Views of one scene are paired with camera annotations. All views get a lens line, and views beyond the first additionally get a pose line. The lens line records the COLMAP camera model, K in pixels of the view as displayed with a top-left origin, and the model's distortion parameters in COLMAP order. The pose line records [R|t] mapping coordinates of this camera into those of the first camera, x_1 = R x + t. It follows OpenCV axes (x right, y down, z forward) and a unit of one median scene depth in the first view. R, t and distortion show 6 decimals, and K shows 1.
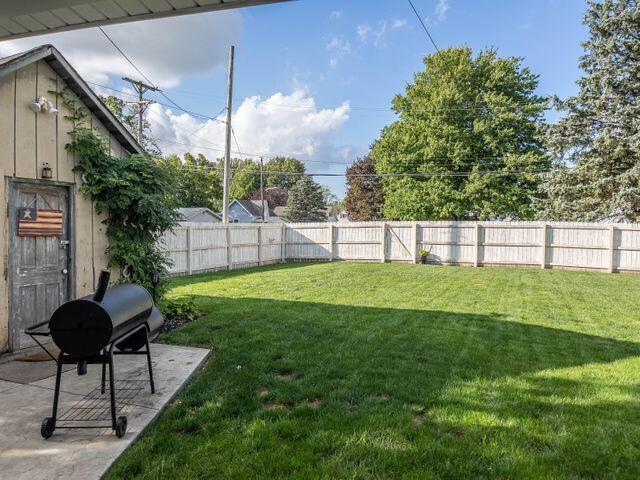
lens RADIAL K [[484.4, 0, 317.1], [0, 484.4, 244.1], [0, 0, 1]] dist [0.074958, -0.093546]
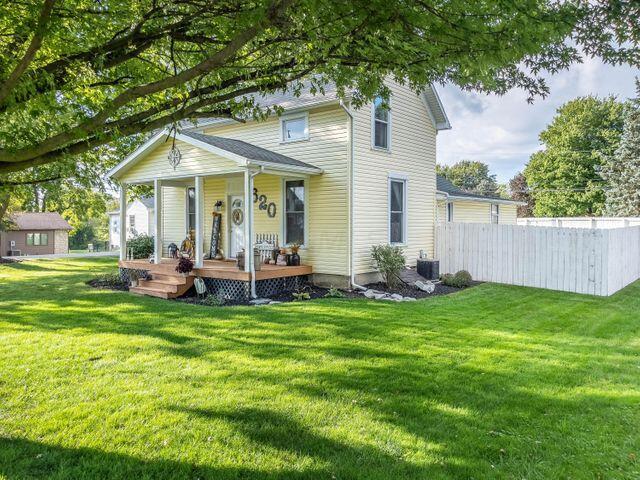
lens RADIAL K [[484.4, 0, 317.1], [0, 484.4, 244.1], [0, 0, 1]] dist [0.074958, -0.093546]
pose [[0.929400, -0.002165, -0.369067, 0.429923], [0.003302, 0.999992, 0.002447, 0.148097], [0.369059, -0.003493, 0.929400, -3.420136]]
